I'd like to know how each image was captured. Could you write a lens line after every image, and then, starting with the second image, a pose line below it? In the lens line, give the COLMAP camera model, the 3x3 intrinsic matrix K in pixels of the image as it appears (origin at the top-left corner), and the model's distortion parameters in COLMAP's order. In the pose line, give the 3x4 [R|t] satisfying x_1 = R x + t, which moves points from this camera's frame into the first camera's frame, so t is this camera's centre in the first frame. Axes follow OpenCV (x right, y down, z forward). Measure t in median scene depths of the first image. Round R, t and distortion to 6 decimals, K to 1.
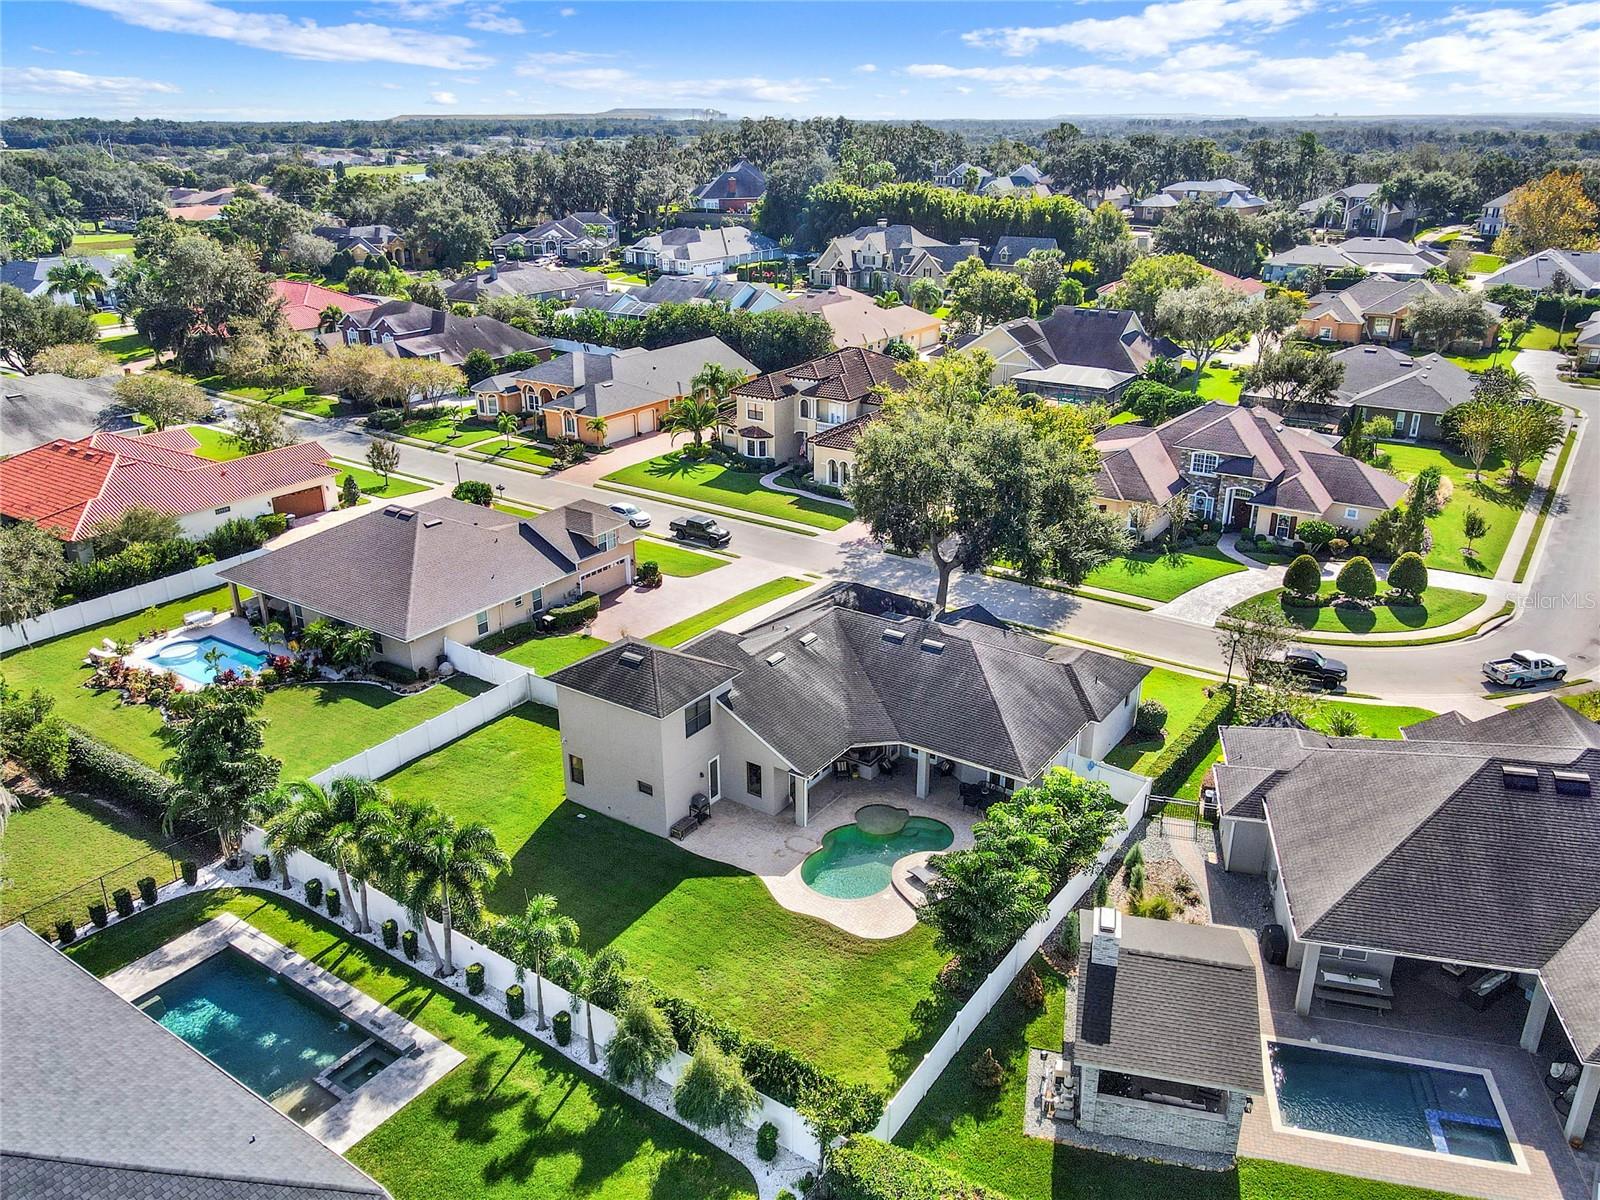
lens RADIAL K [[1190.6, 0, 800.0], [0, 1190.6, 600.0], [0, 0, 1]] dist [-0.010002, 0.052592]
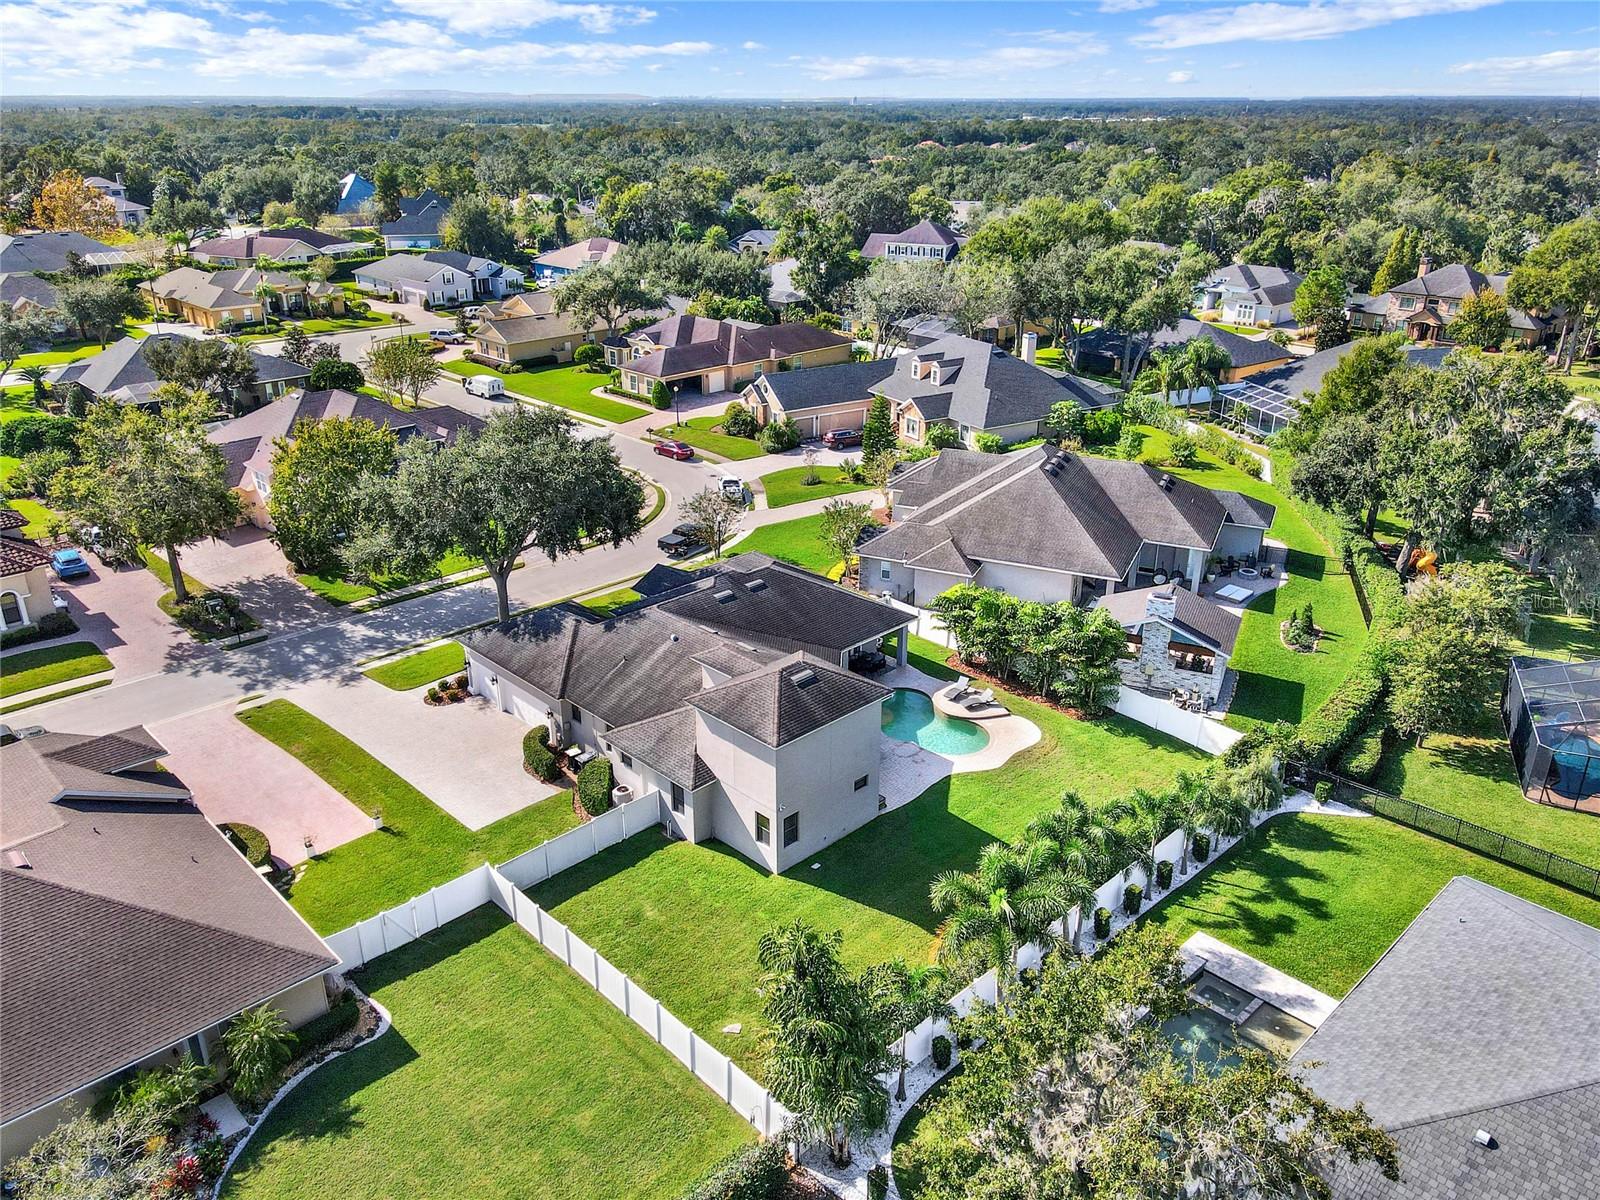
lens RADIAL K [[1205.3, 0, 800.0], [0, 1205.3, 600.0], [0, 0, 1]] dist [-0.012101, 0.047609]
pose [[0.202646, -0.373309, 0.905304, -0.966081], [0.367613, 0.885871, 0.283009, -0.268518], [-0.907632, 0.275451, 0.316751, 0.683580]]
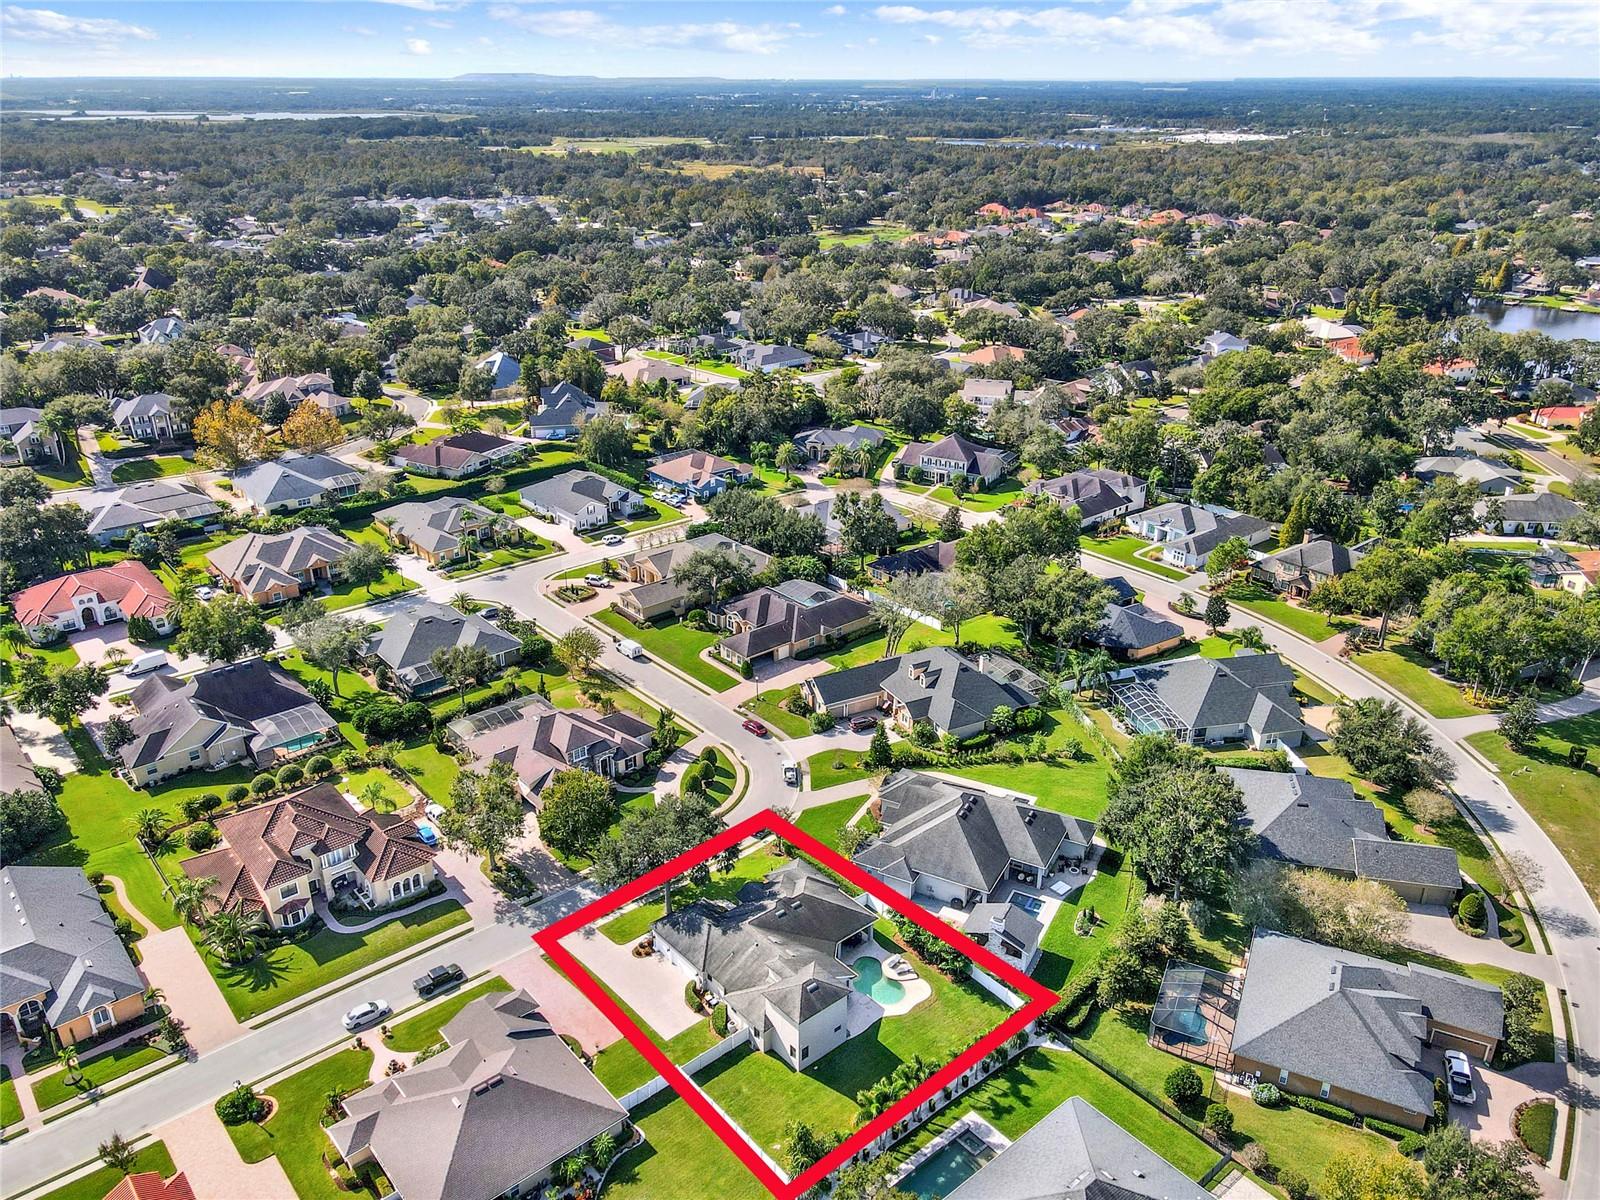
lens RADIAL K [[1190.6, 0, 800.0], [0, 1190.6, 600.0], [0, 0, 1]] dist [-0.010002, 0.052592]
pose [[0.263339, -0.374671, 0.888974, -1.791878], [0.361488, 0.892683, 0.269152, -1.158504], [-0.894415, 0.250475, 0.370517, 0.044097]]
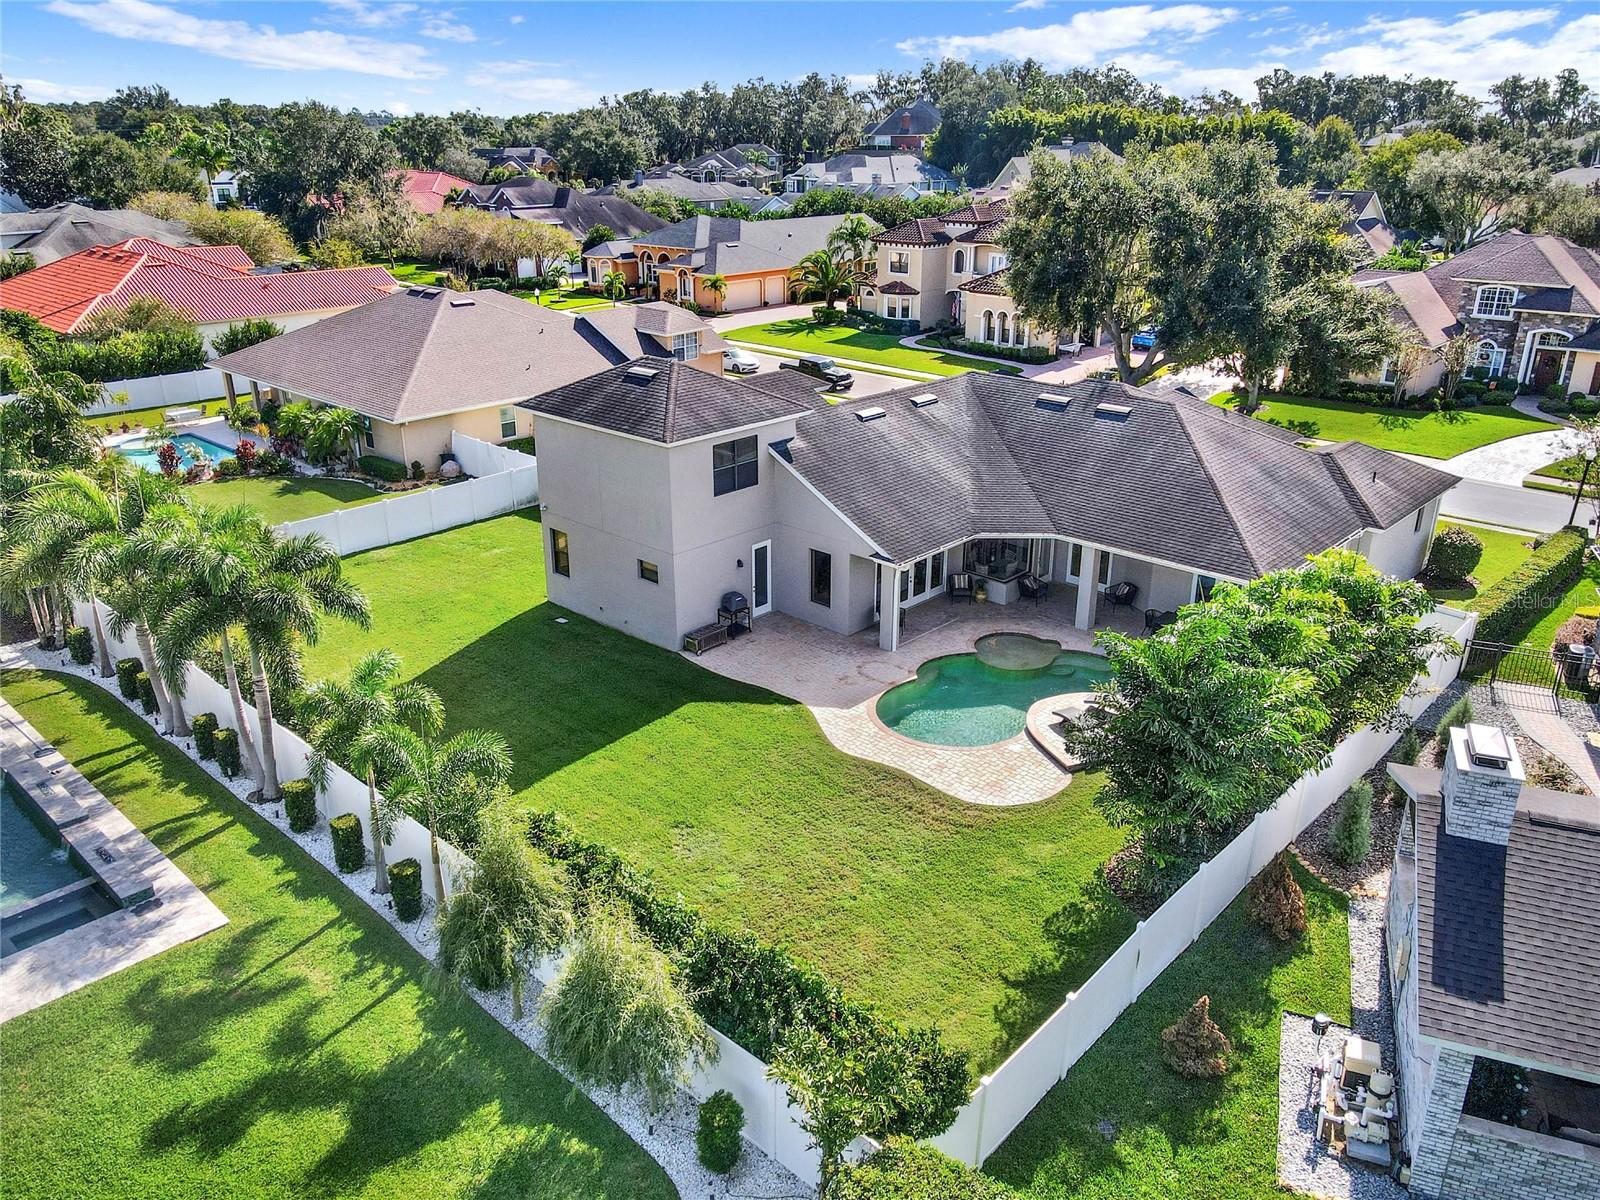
lens RADIAL K [[1190.6, 0, 800.0], [0, 1190.6, 600.0], [0, 0, 1]] dist [-0.010002, 0.052592]
pose [[0.989440, 0.058138, -0.132774, 0.038079], [-0.058095, 0.998302, 0.004195, 0.165147], [0.132792, 0.003563, 0.991138, 0.368122]]
